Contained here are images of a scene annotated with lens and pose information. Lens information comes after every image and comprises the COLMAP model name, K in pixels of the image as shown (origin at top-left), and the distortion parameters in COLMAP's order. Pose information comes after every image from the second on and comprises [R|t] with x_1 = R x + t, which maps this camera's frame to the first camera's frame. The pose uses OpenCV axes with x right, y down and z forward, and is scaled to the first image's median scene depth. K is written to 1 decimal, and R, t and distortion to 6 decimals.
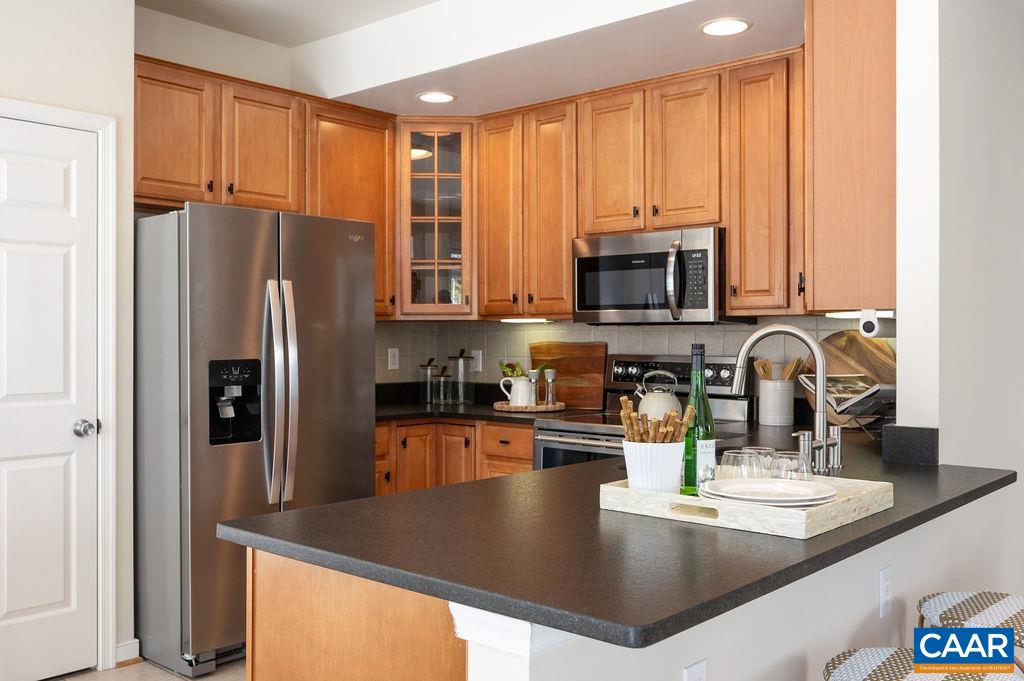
lens RADIAL K [[941.5, 0, 485.1], [0, 941.5, 338.5], [0, 0, 1]] dist [0.001282, 0.004893]
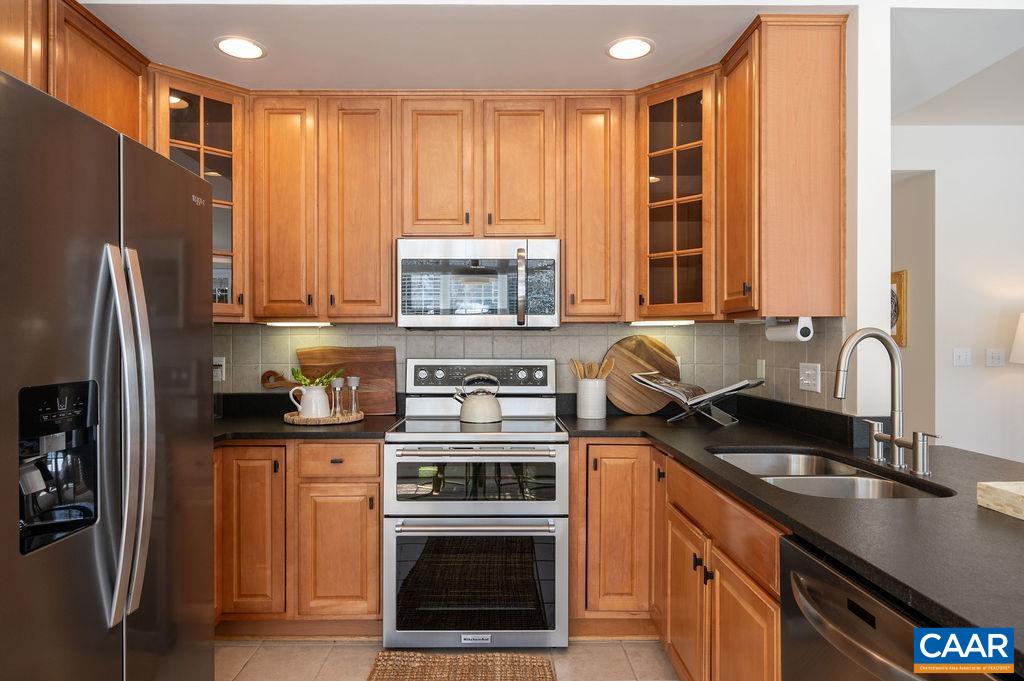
lens RADIAL K [[634.7, 0, 512.0], [0, 634.7, 340.5], [0, 0, 1]] dist [-0.000869, -0.000078]
pose [[0.731030, -0.000739, 0.682345, -0.268272], [0.003678, 0.999989, -0.002859, -0.000534], [-0.682335, 0.004600, 0.731025, 0.461769]]
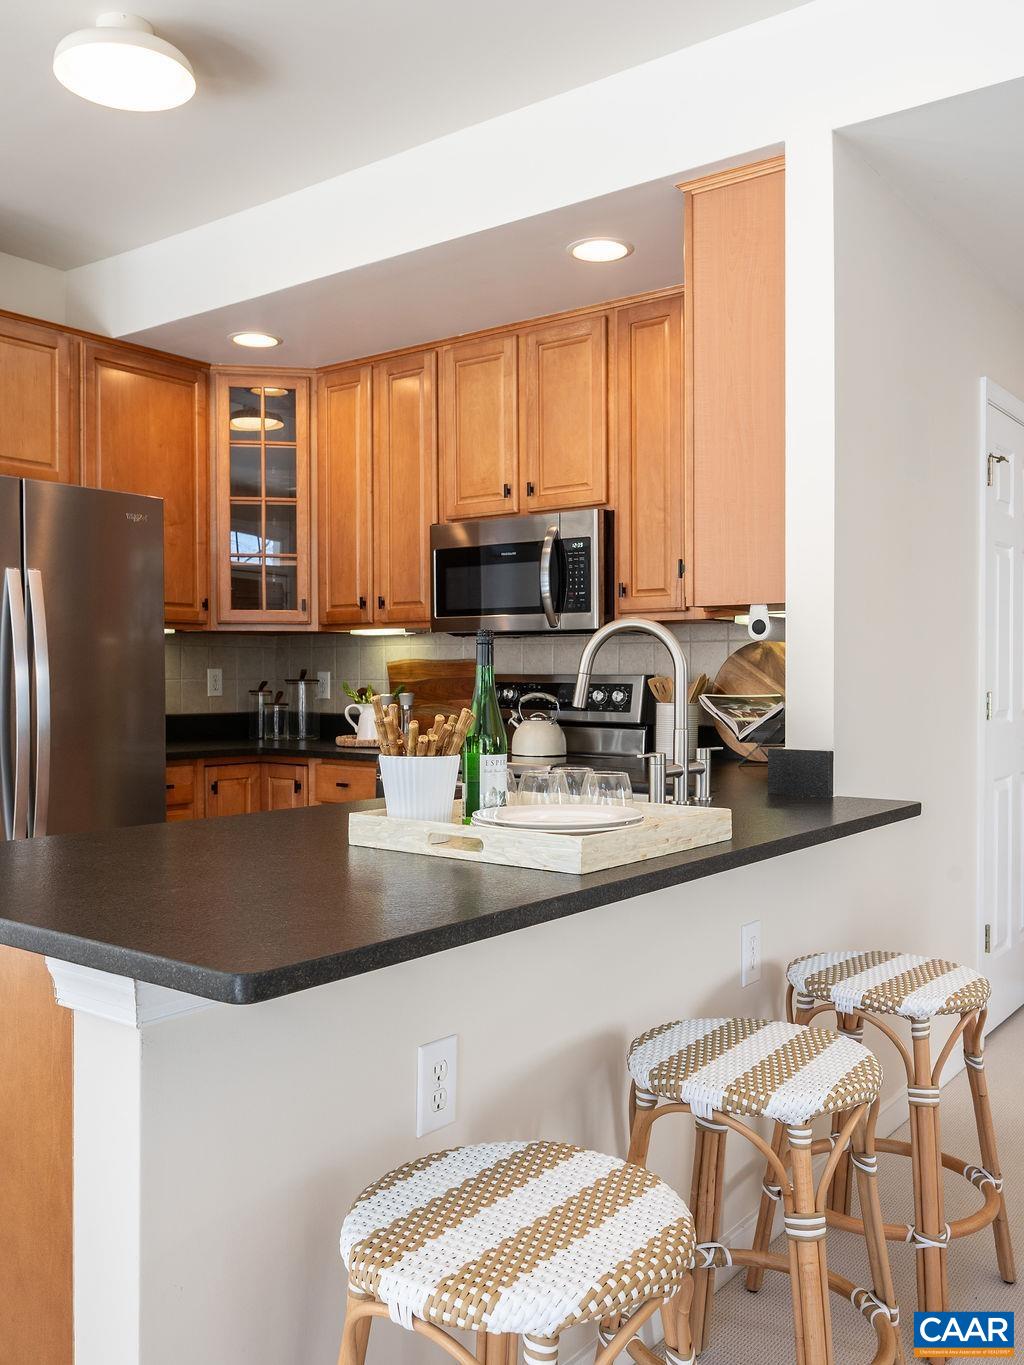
lens RADIAL K [[1170.4, 0, 514.0], [0, 1170.4, 688.5], [0, 0, 1]] dist [0.003926, -0.000743]
pose [[0.996164, 0.000525, 0.087500, 0.078920], [-0.001394, 0.999950, 0.009872, 0.020706], [-0.087490, -0.009956, 0.996116, 0.022991]]
